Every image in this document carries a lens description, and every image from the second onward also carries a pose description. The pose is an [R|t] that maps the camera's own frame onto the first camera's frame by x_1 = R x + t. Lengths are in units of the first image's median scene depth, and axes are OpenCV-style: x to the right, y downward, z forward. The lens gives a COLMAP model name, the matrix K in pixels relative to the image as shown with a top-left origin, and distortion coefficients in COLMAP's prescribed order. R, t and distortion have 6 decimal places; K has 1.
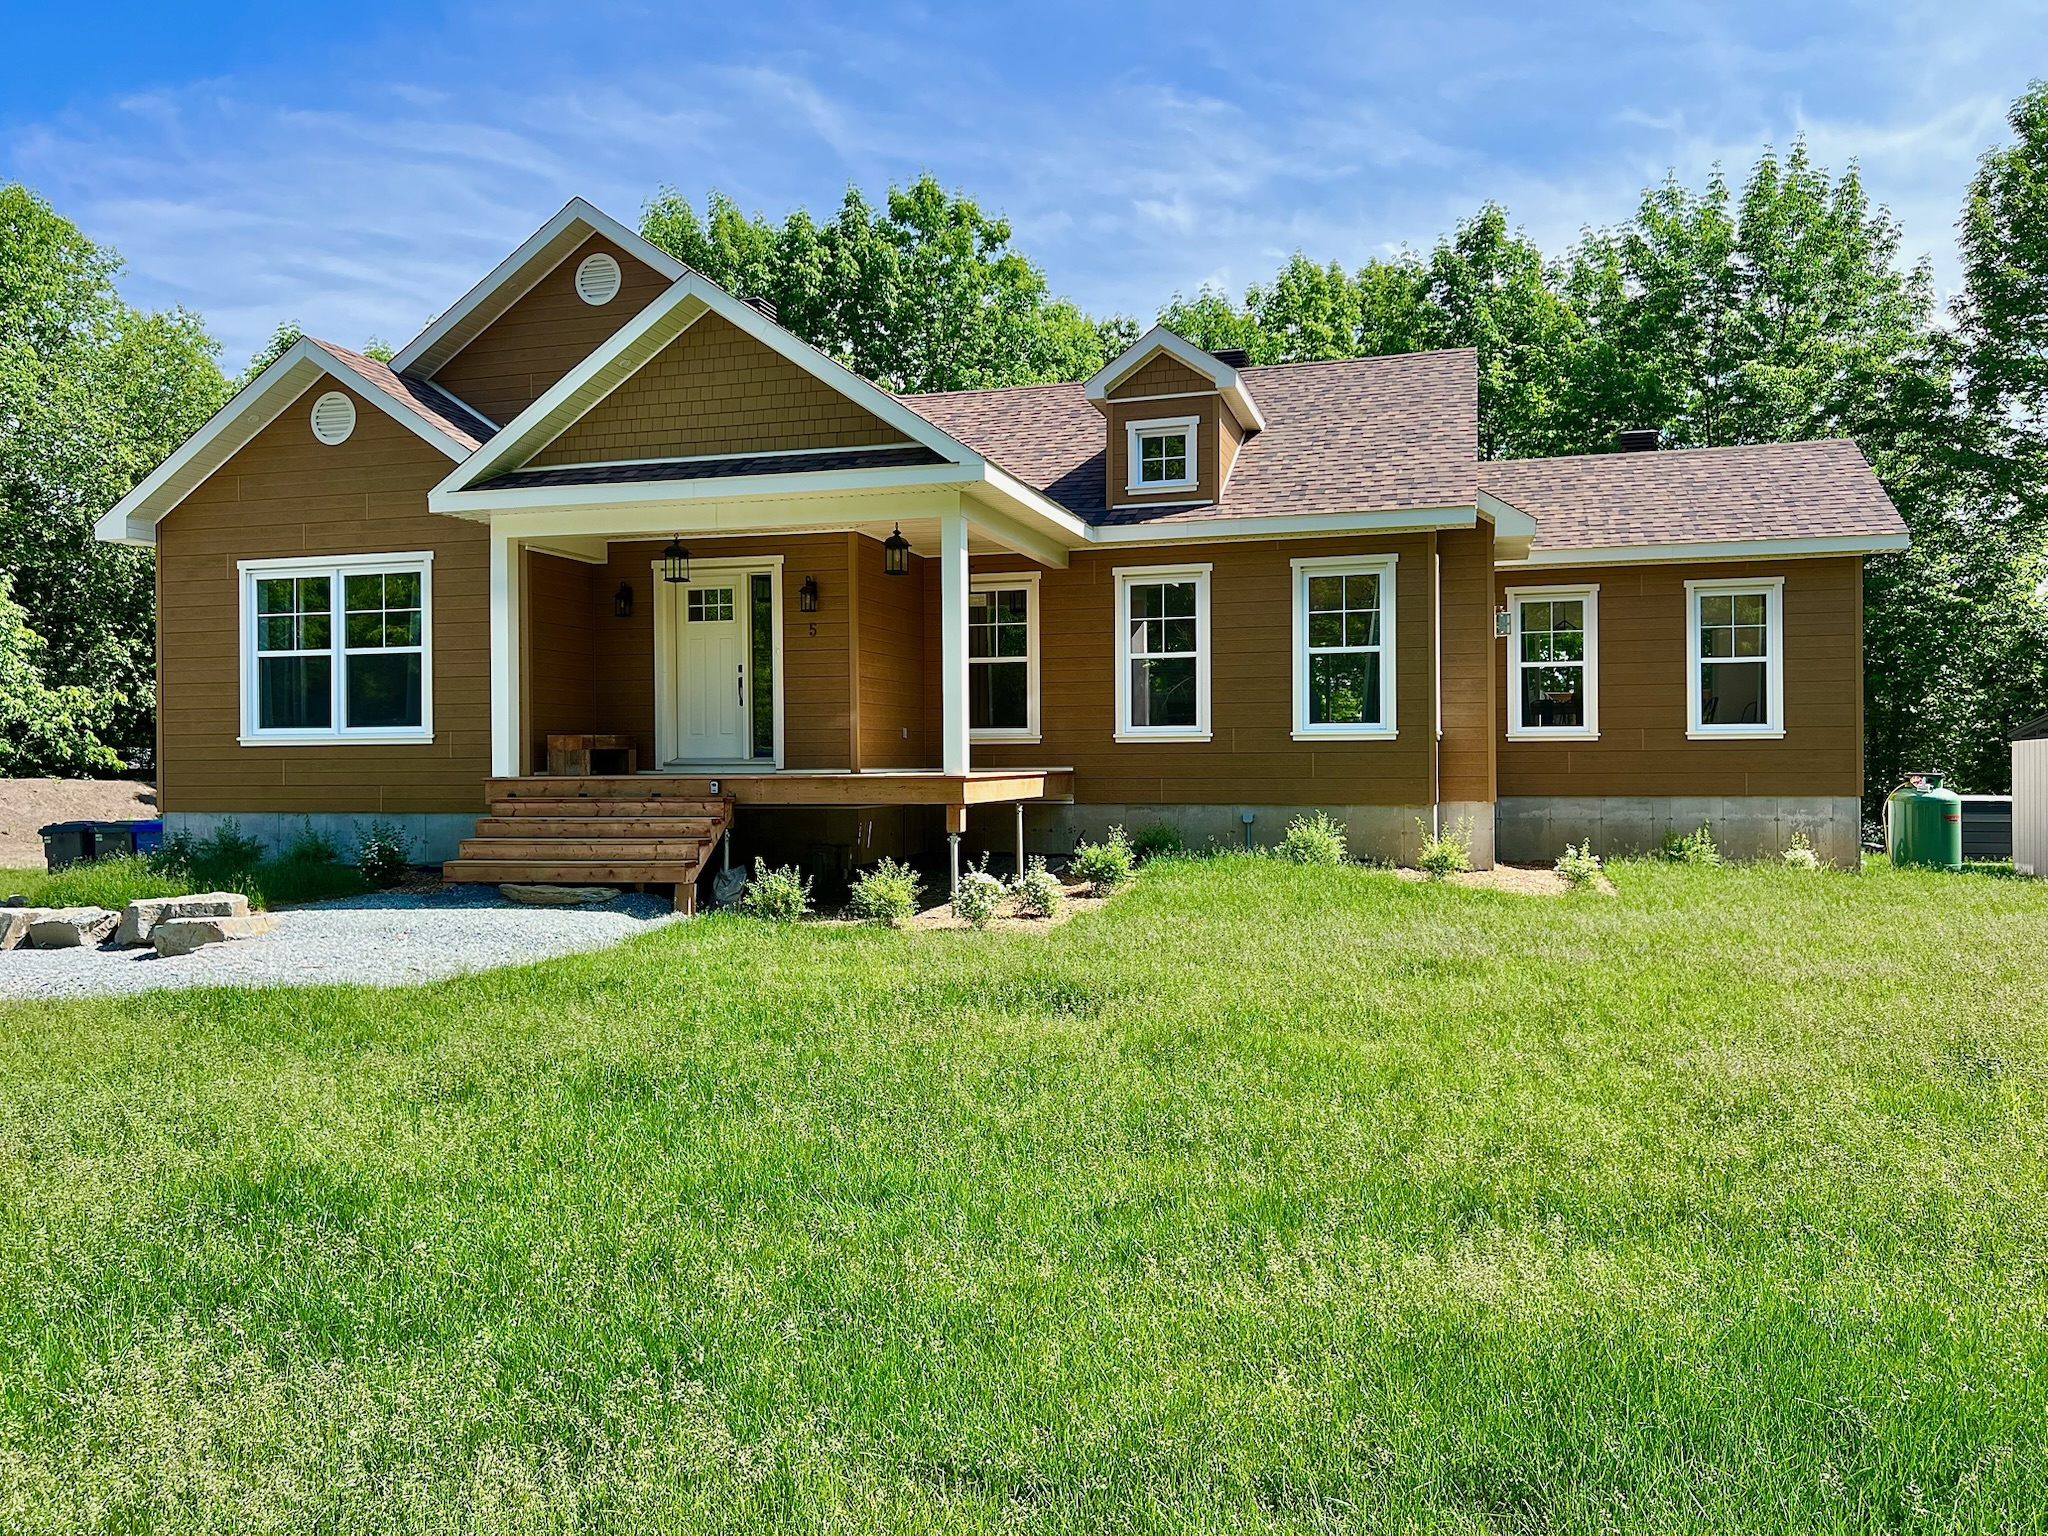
lens RADIAL K [[1534.0, 0, 1019.2], [0, 1534.0, 762.4], [0, 0, 1]] dist [0.085625, -0.094478]
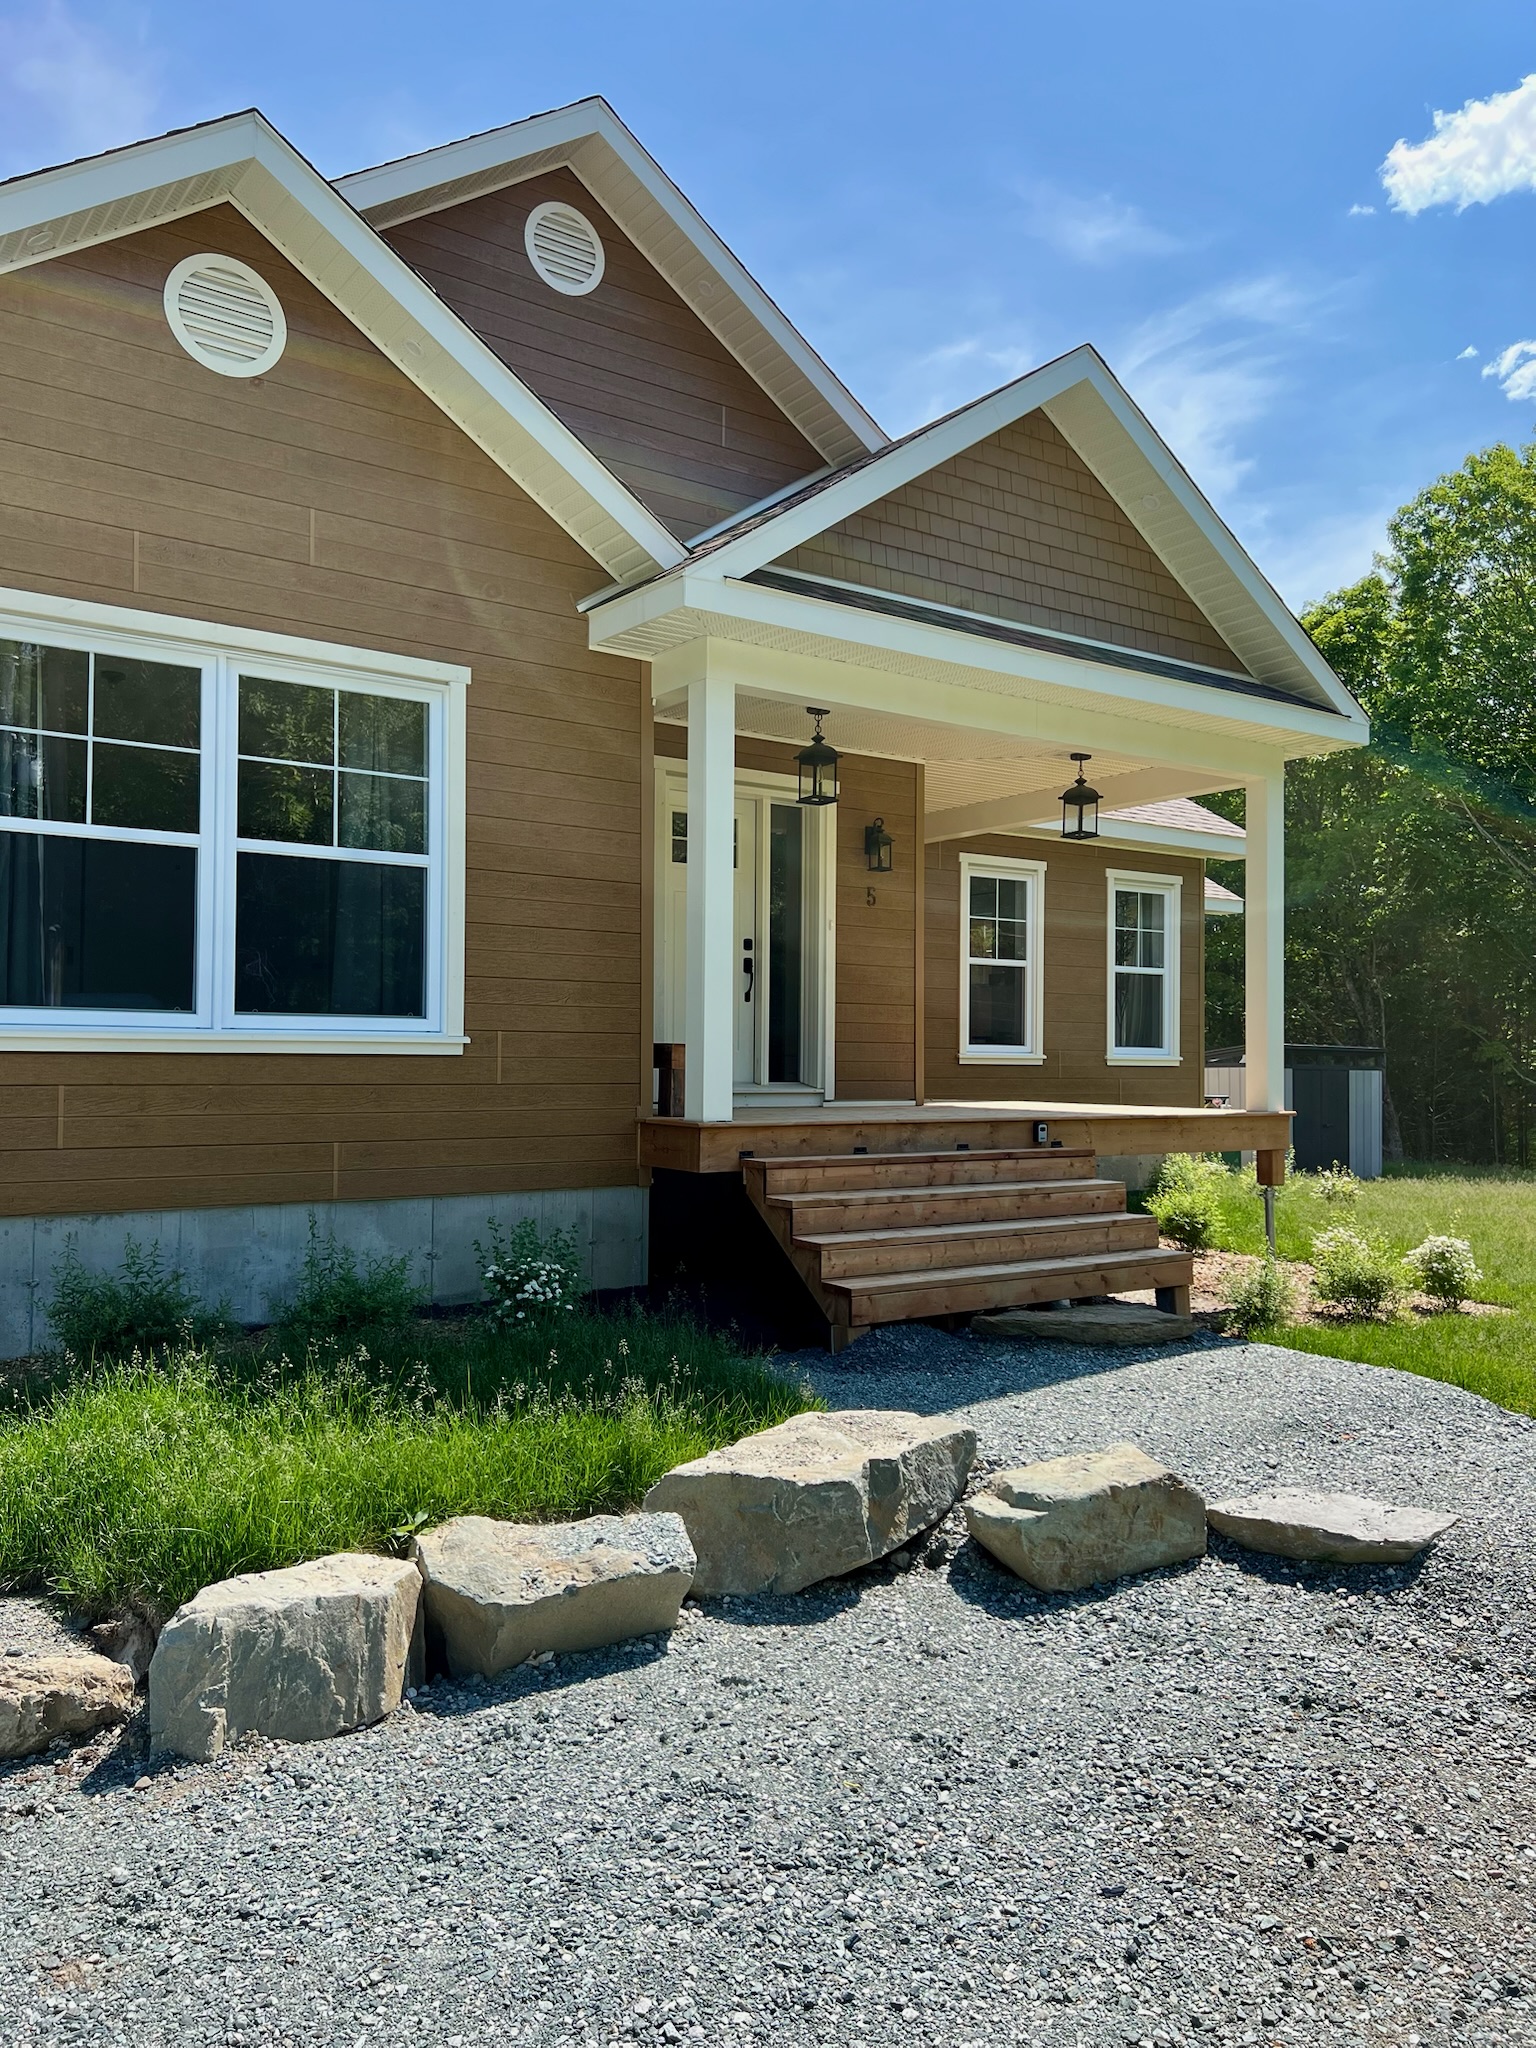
lens RADIAL K [[1534.0, 0, 768.0], [0, 1534.0, 1024.0], [0, 0, 1]] dist [0.085625, -0.094478]
pose [[0.619285, 0.032429, 0.784496, -0.678314], [-0.009133, 0.999377, -0.034101, -0.005837], [-0.785113, 0.013953, 0.619196, 0.597813]]
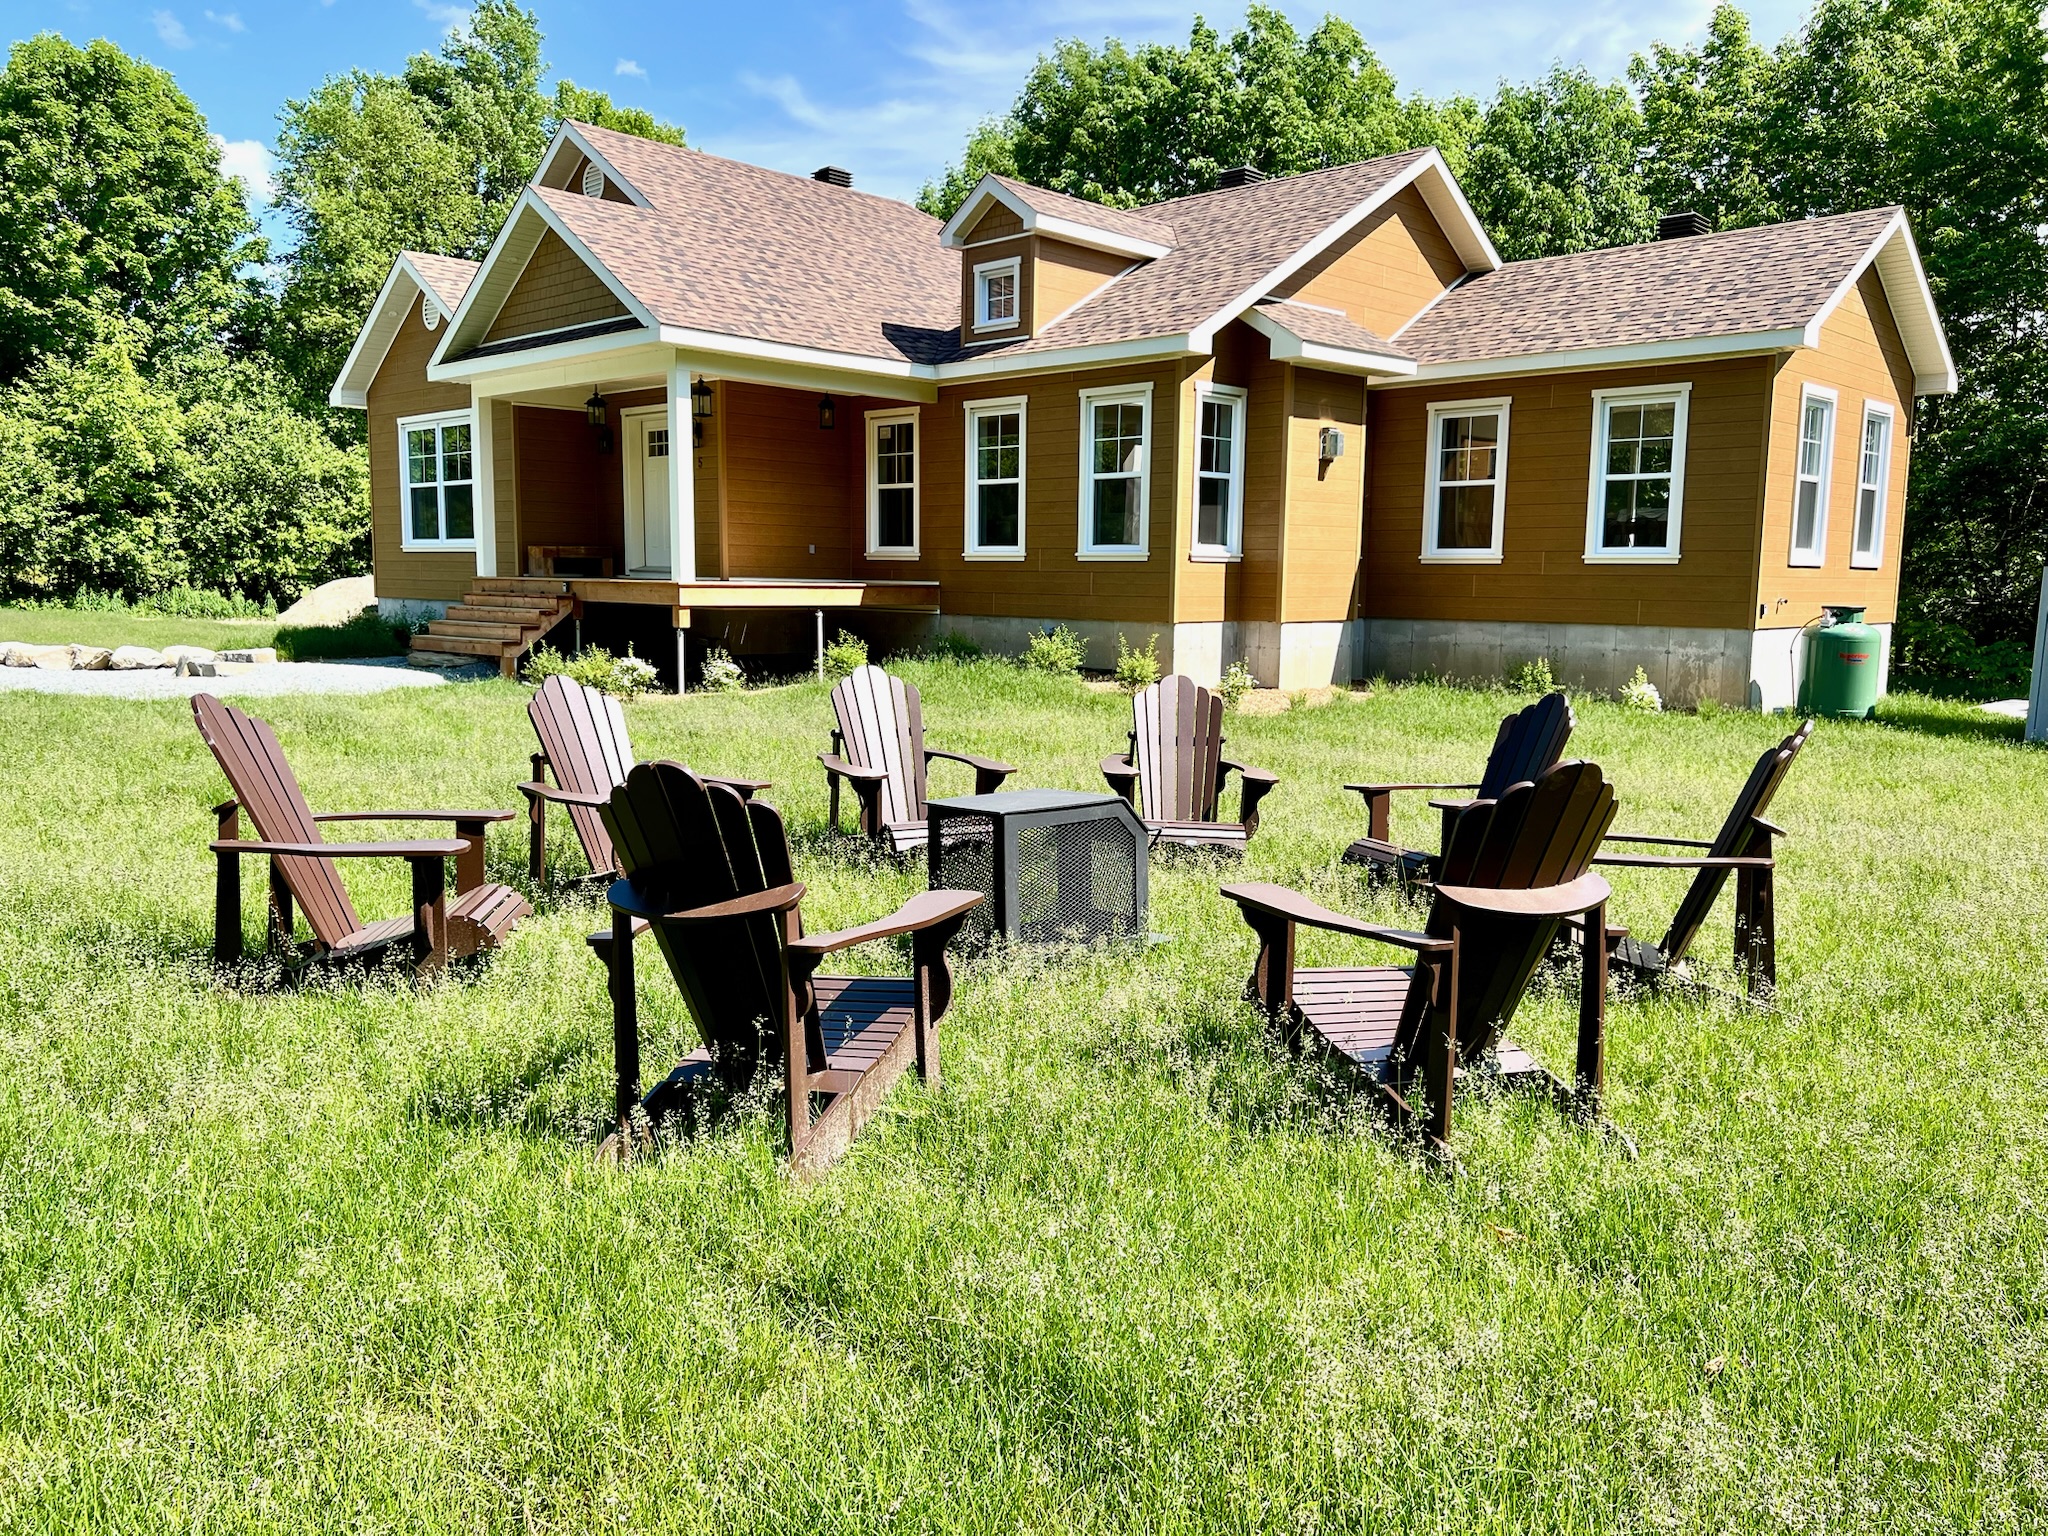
lens RADIAL K [[1534.0, 0, 1019.2], [0, 1534.0, 762.4], [0, 0, 1]] dist [0.085625, -0.094478]
pose [[0.880857, 0.075388, -0.467341, 0.670911], [-0.018662, 0.992001, 0.124847, -0.007130], [0.473014, -0.101250, 0.875218, 0.010804]]
